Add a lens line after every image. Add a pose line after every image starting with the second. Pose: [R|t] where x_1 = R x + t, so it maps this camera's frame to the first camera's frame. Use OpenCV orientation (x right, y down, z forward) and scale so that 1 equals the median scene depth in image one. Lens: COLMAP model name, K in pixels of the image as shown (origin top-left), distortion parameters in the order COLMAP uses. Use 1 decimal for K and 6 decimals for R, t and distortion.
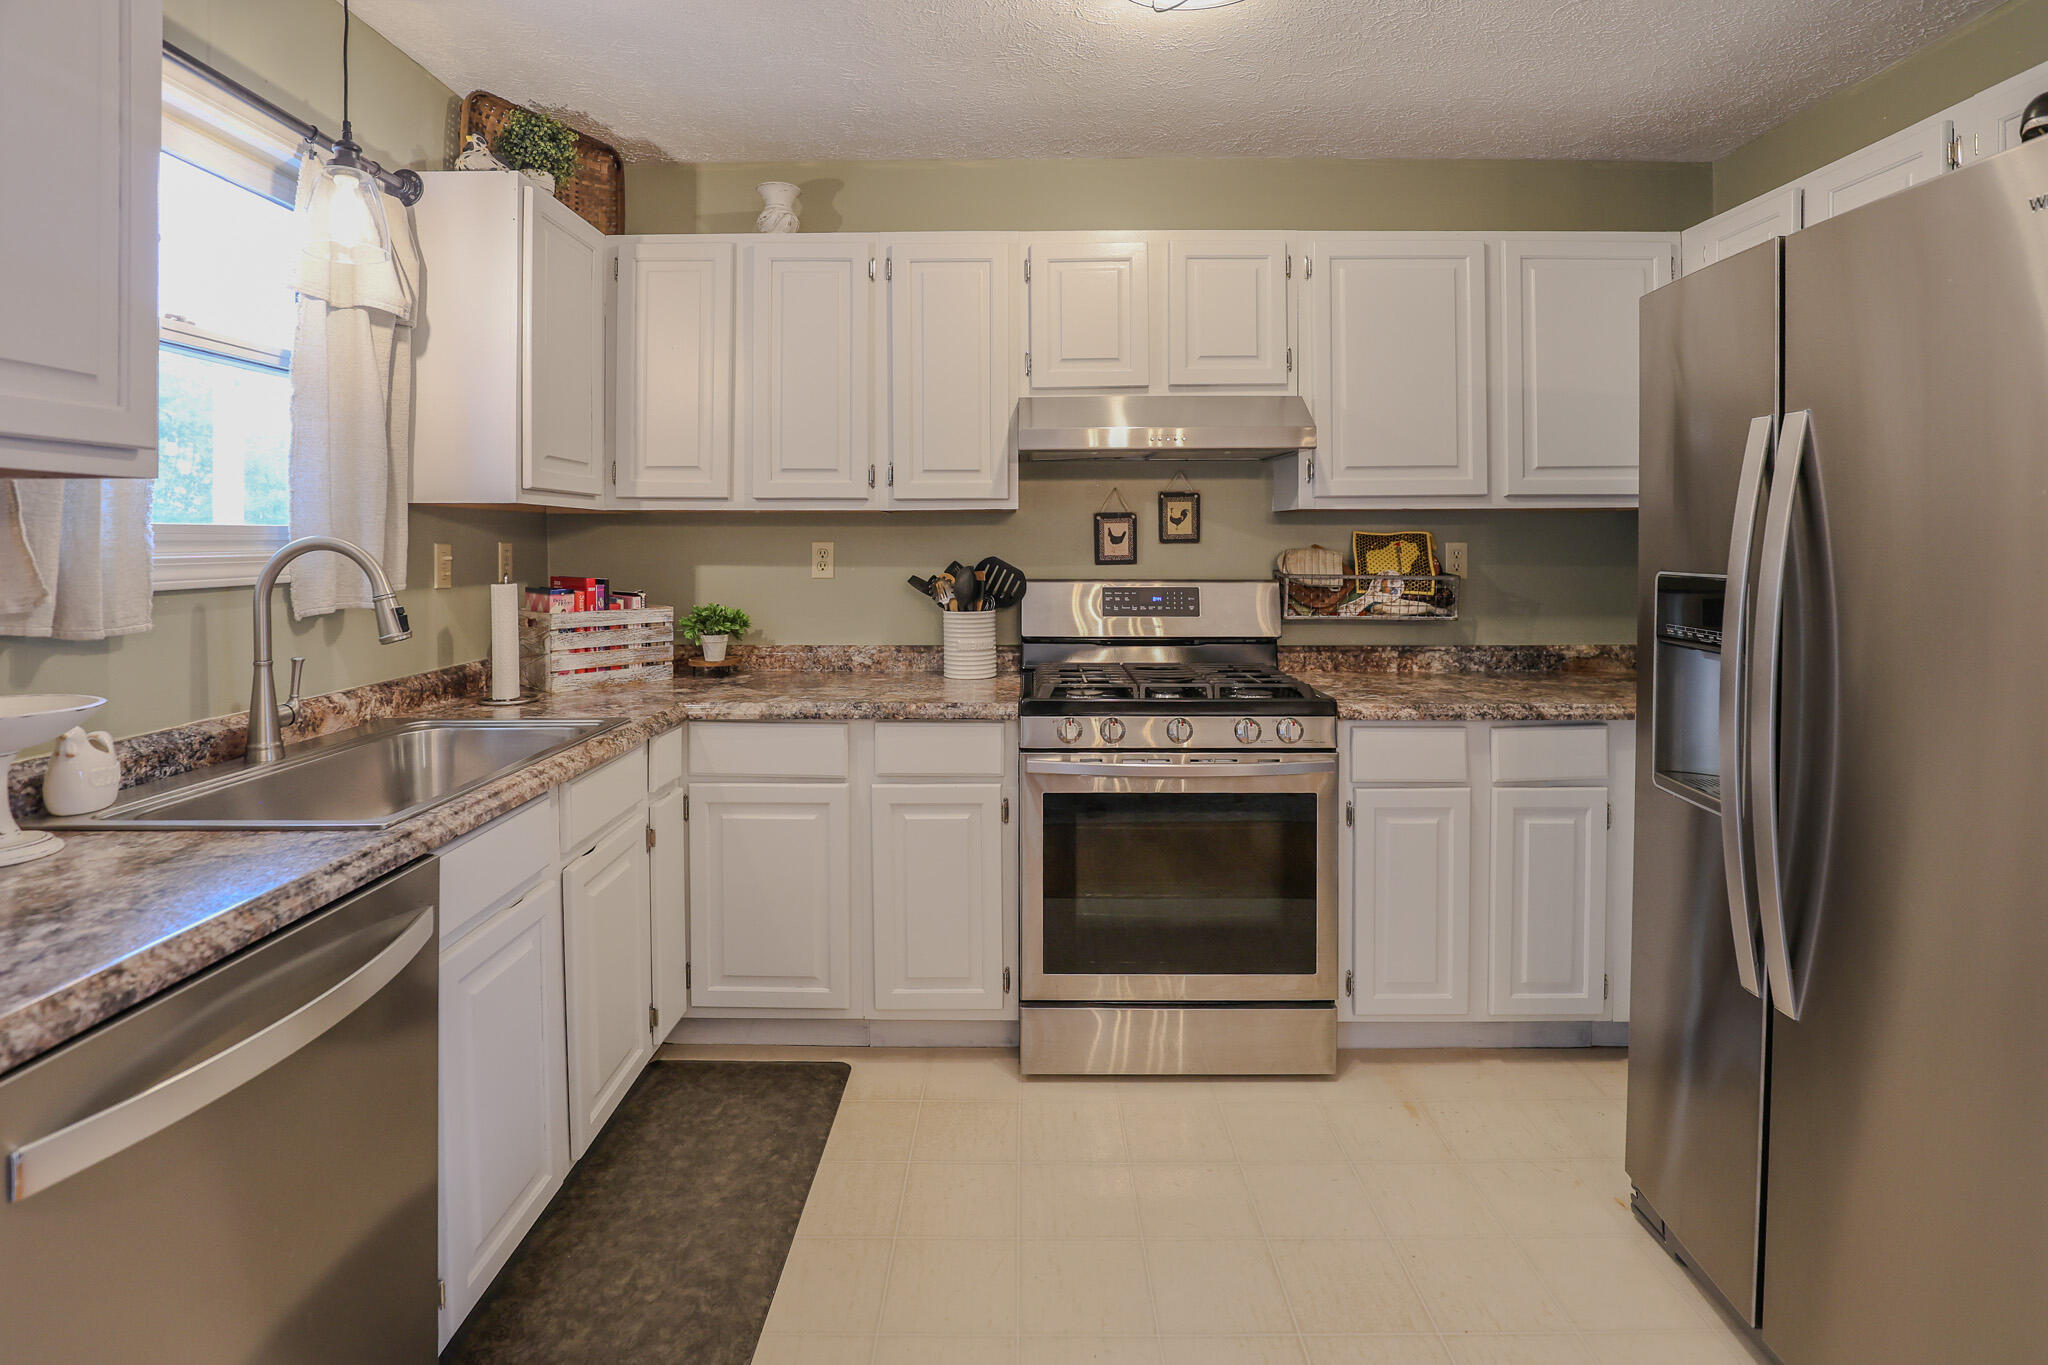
lens RADIAL K [[981.1, 0, 1023.9], [0, 981.1, 556.7], [0, 0, 1]] dist [-0.044122, 0.001508]
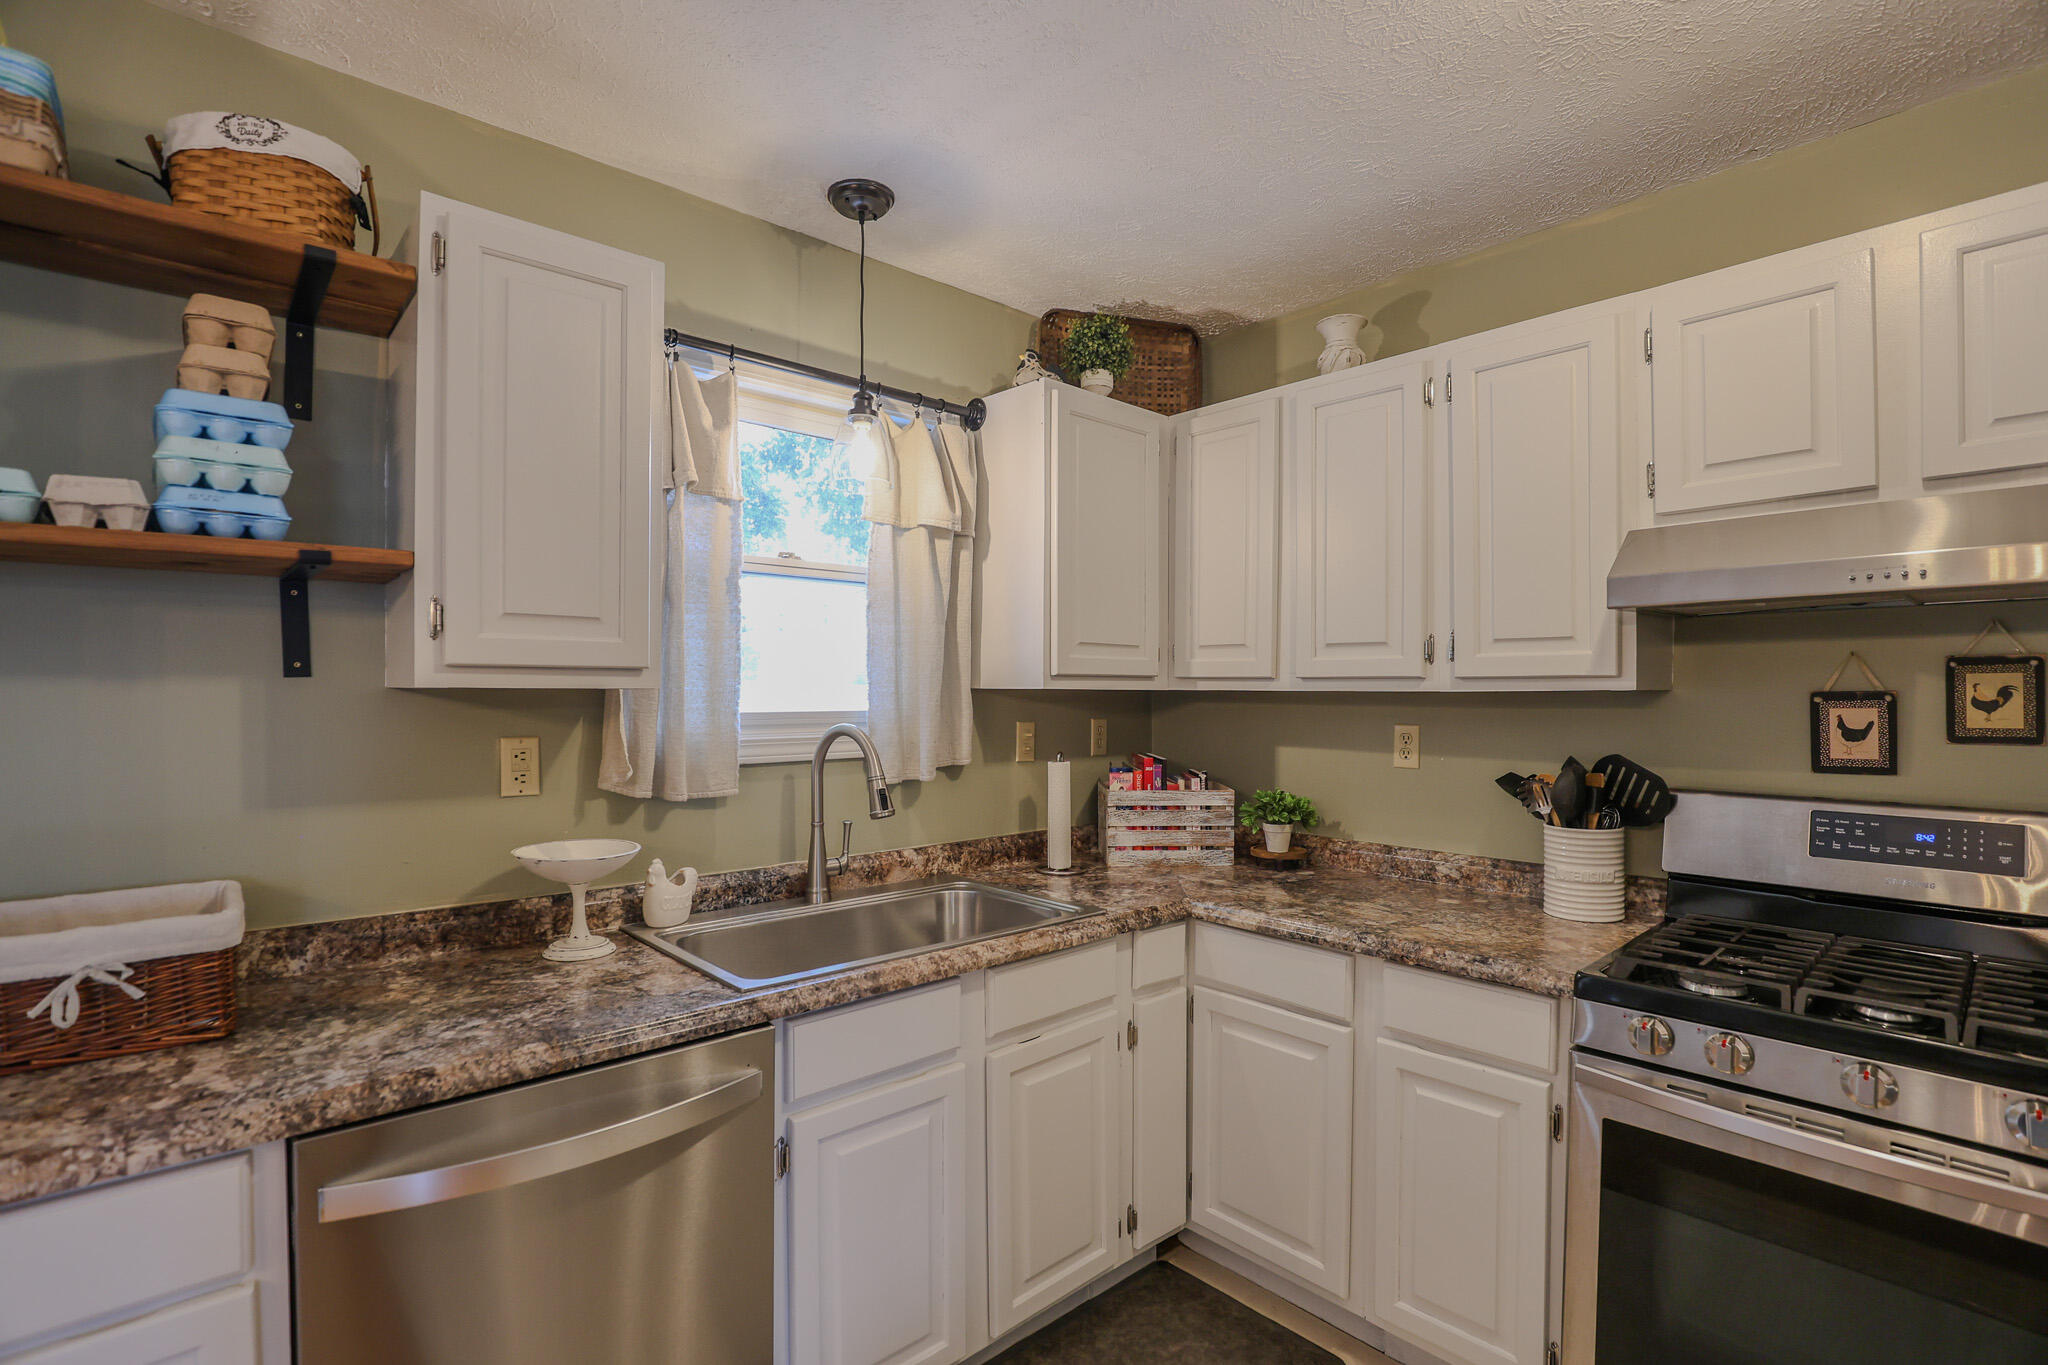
lens RADIAL K [[942.0, 0, 1013.1], [0, 942.0, 696.9], [0, 0, 1]] dist [-0.034482, 0.005046]
pose [[0.673575, 0.005239, -0.739101, 0.183526], [-0.014730, 0.999871, -0.006336, -0.032919], [0.738972, 0.015155, 0.673565, 0.228945]]
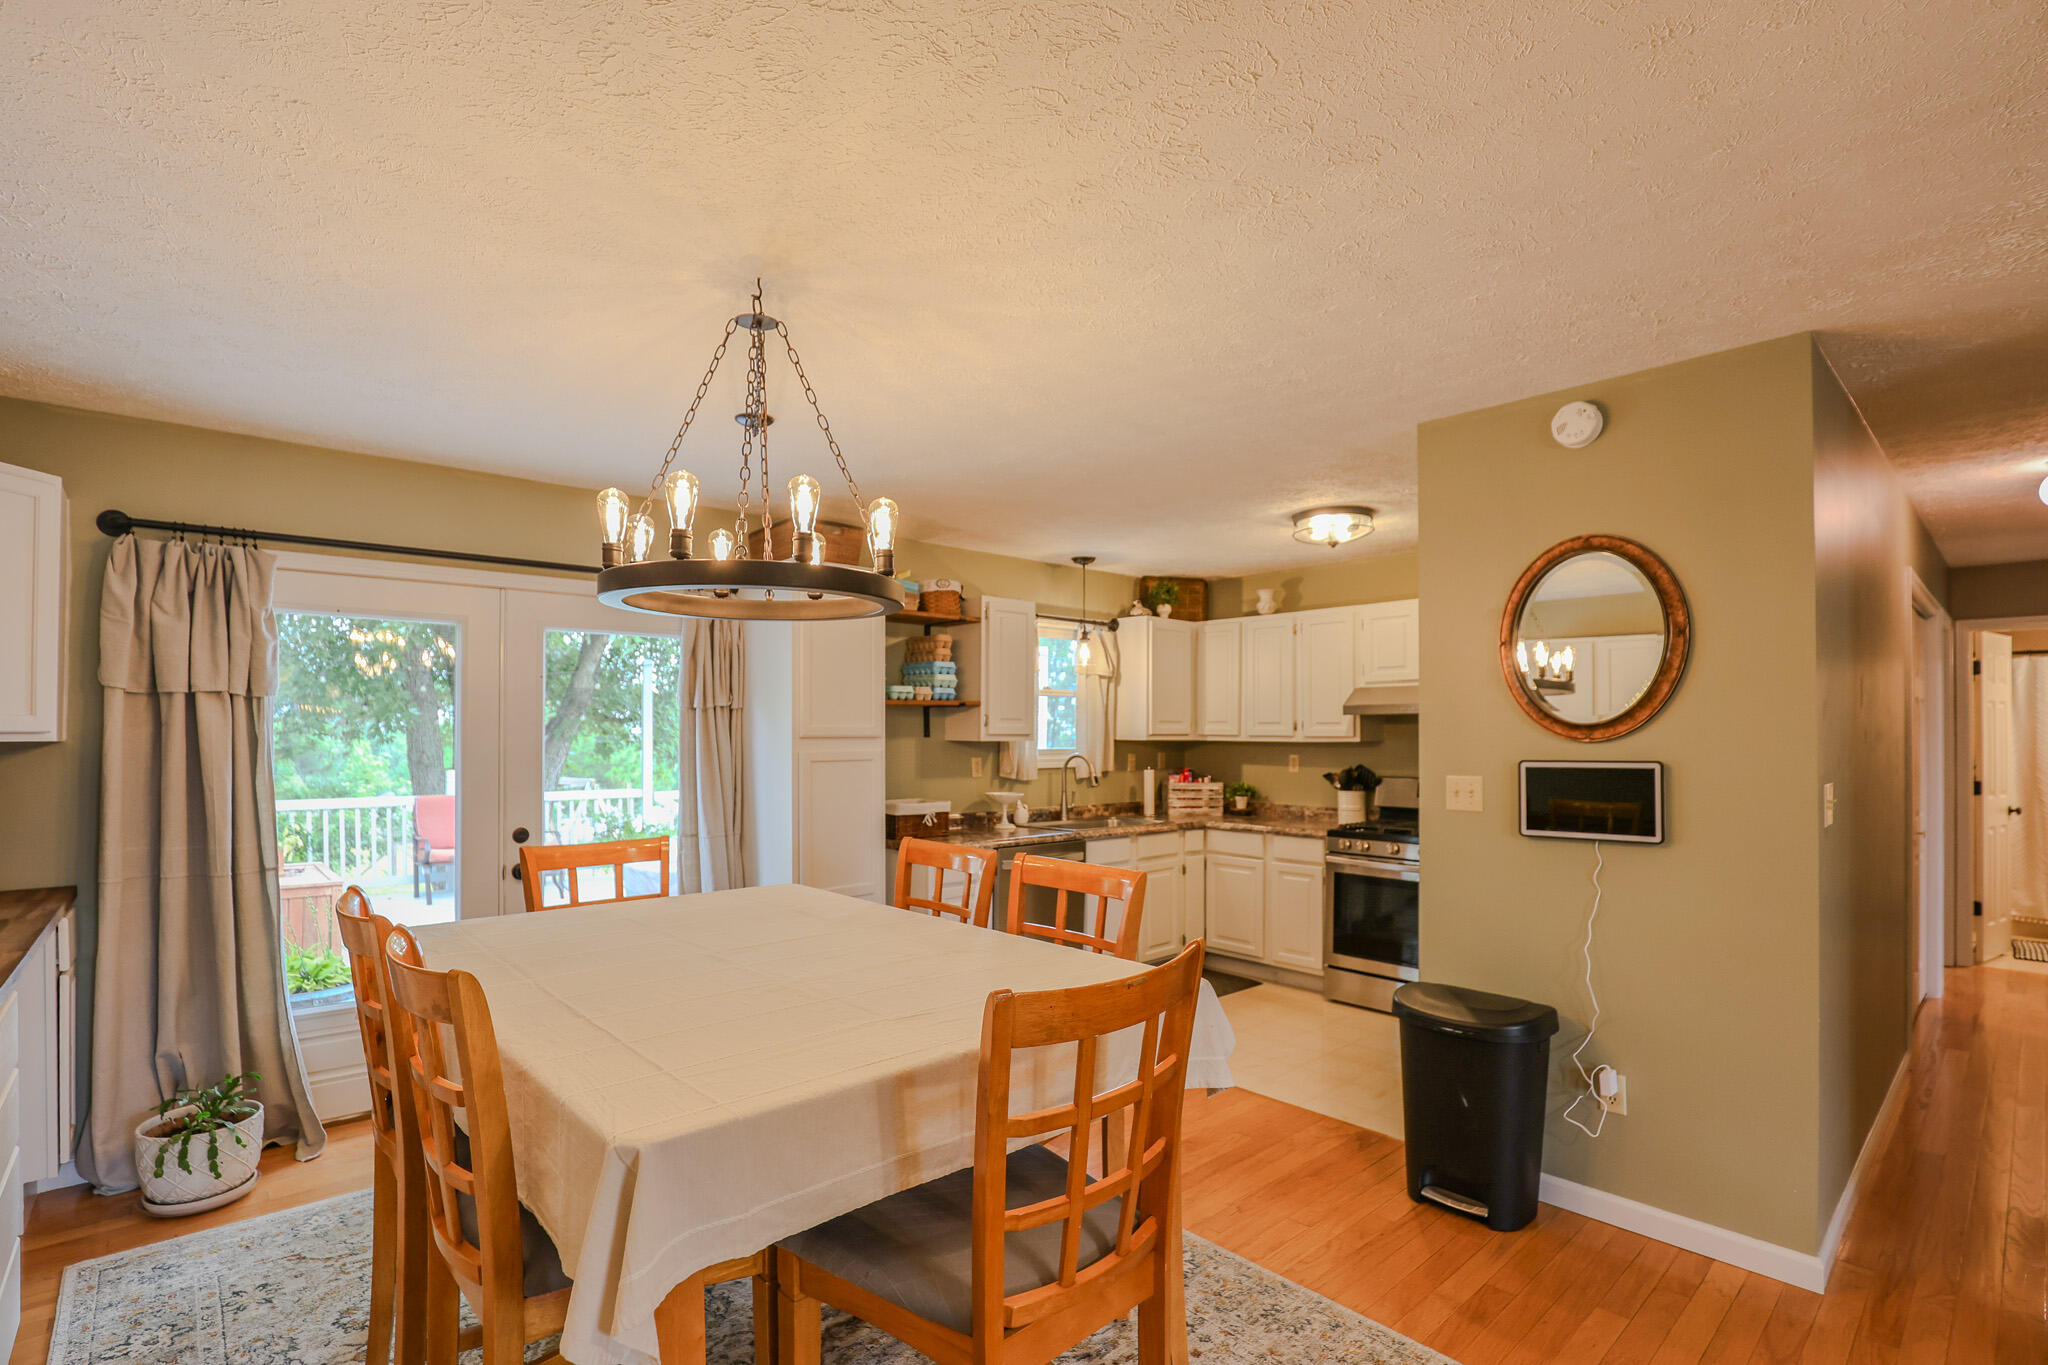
lens RADIAL K [[951.5, 0, 994.0], [0, 951.5, 723.0], [0, 0, 1]] dist [-0.023088, 0.001261]
pose [[0.661079, -0.006140, -0.750291, 0.978153], [-0.015762, 0.999632, -0.022069, -0.031123], [0.750151, 0.026415, 0.660739, -0.883078]]
